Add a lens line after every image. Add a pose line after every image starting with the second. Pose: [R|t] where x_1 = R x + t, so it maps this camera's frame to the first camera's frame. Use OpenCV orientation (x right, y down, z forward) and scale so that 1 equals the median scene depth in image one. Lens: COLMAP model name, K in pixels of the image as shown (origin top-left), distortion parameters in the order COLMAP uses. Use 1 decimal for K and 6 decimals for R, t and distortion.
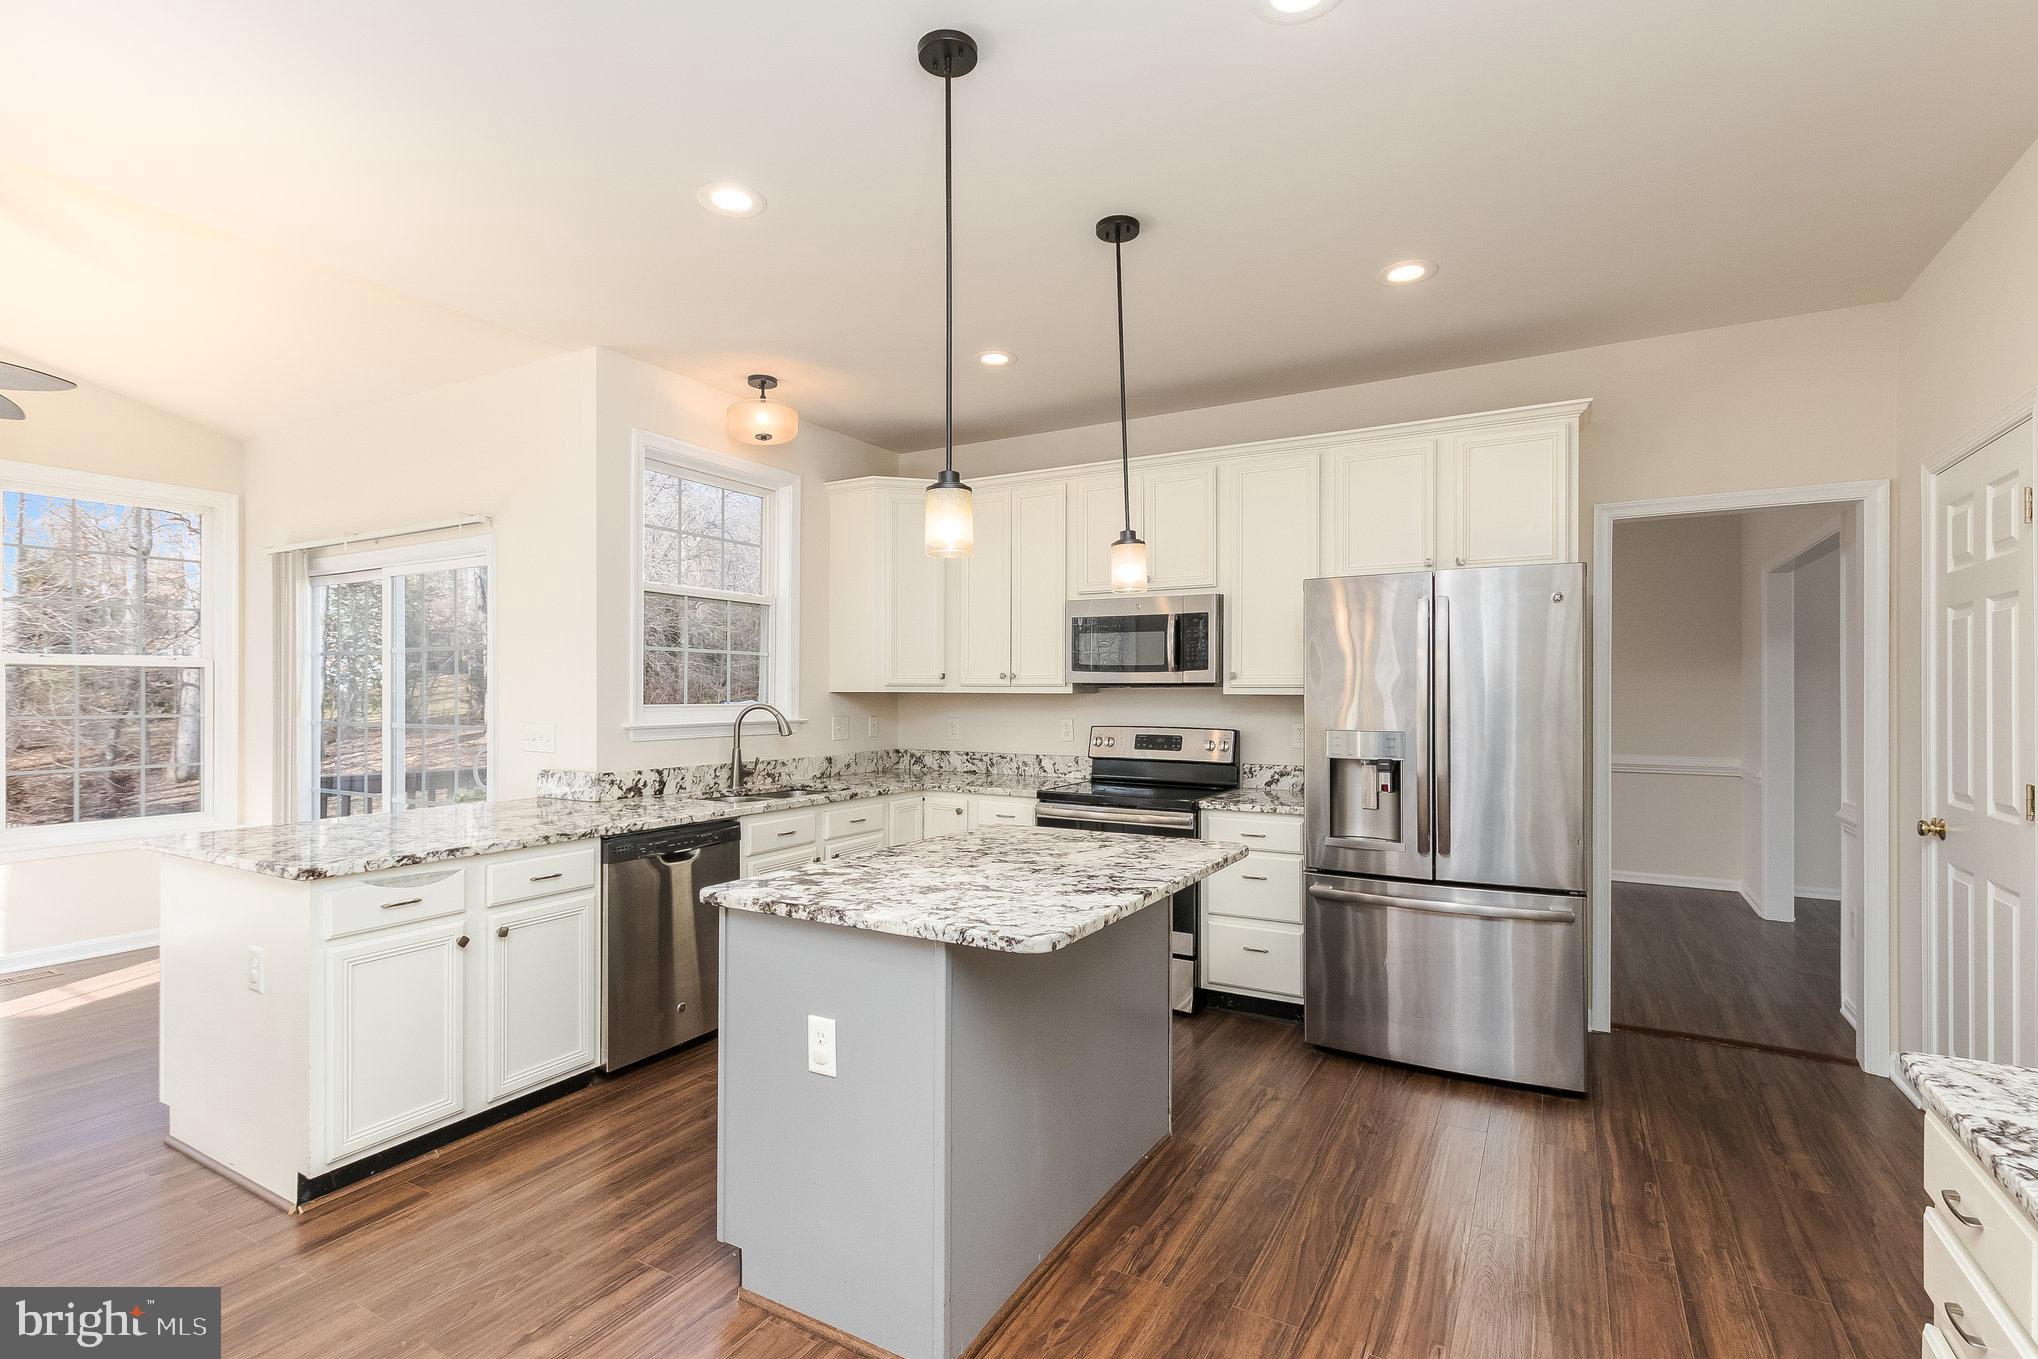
lens RADIAL K [[935.2, 0, 1021.7], [0, 935.2, 685.2], [0, 0, 1]] dist [0.000561, -0.000858]
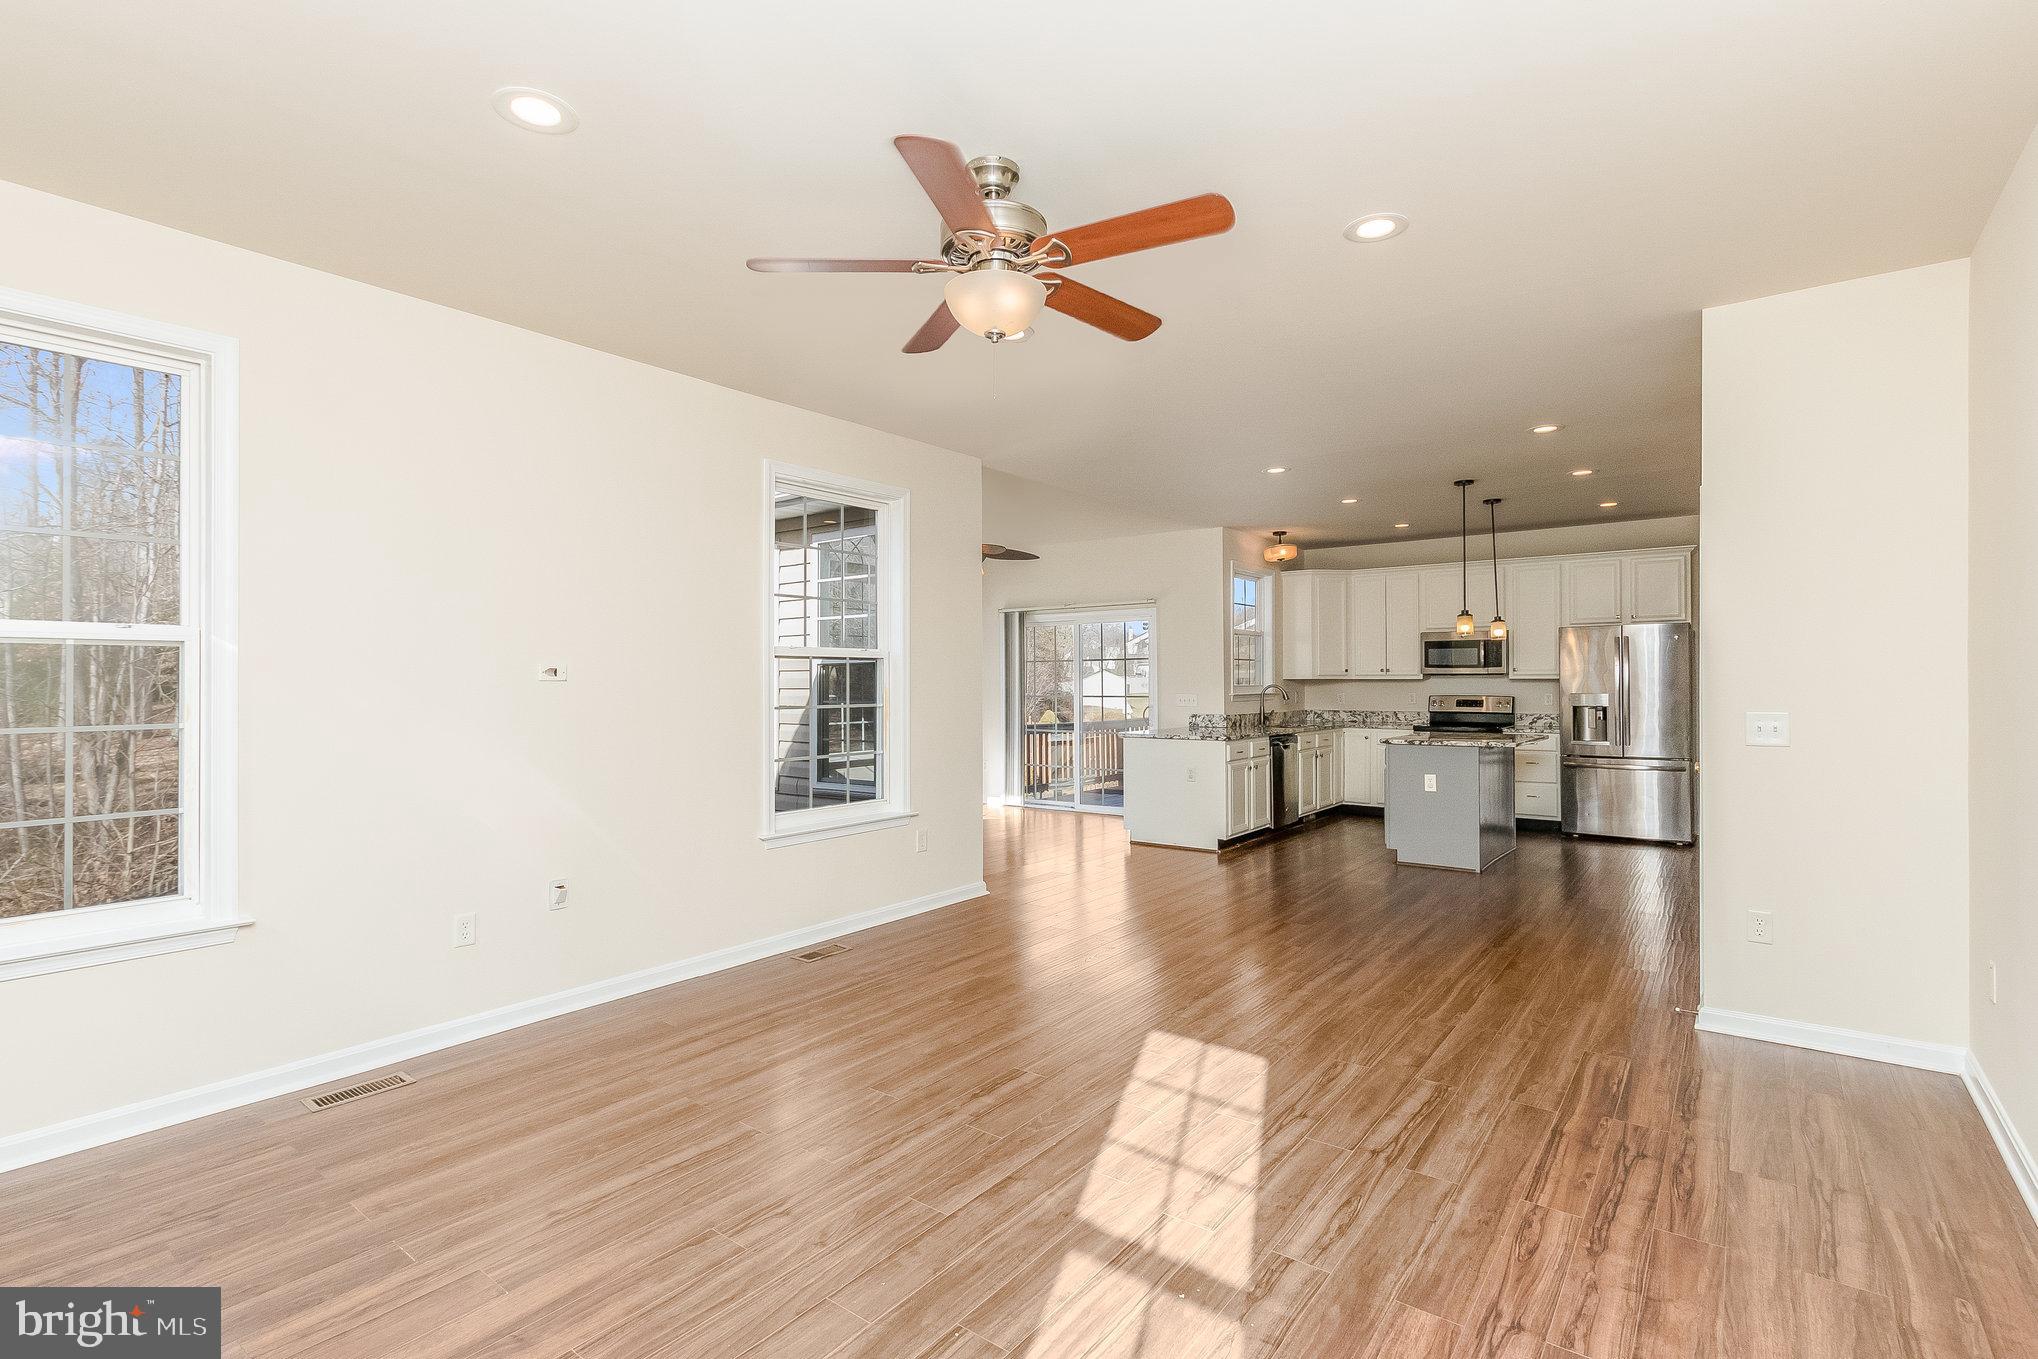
lens RADIAL K [[935.2, 0, 1019.2], [0, 935.2, 667.3], [0, 0, 1]] dist [0.000561, -0.000858]
pose [[0.990473, -0.007941, -0.137475, -0.547262], [0.006728, 0.999934, -0.009286, -0.003141], [0.137540, 0.008273, 0.990462, -1.139438]]
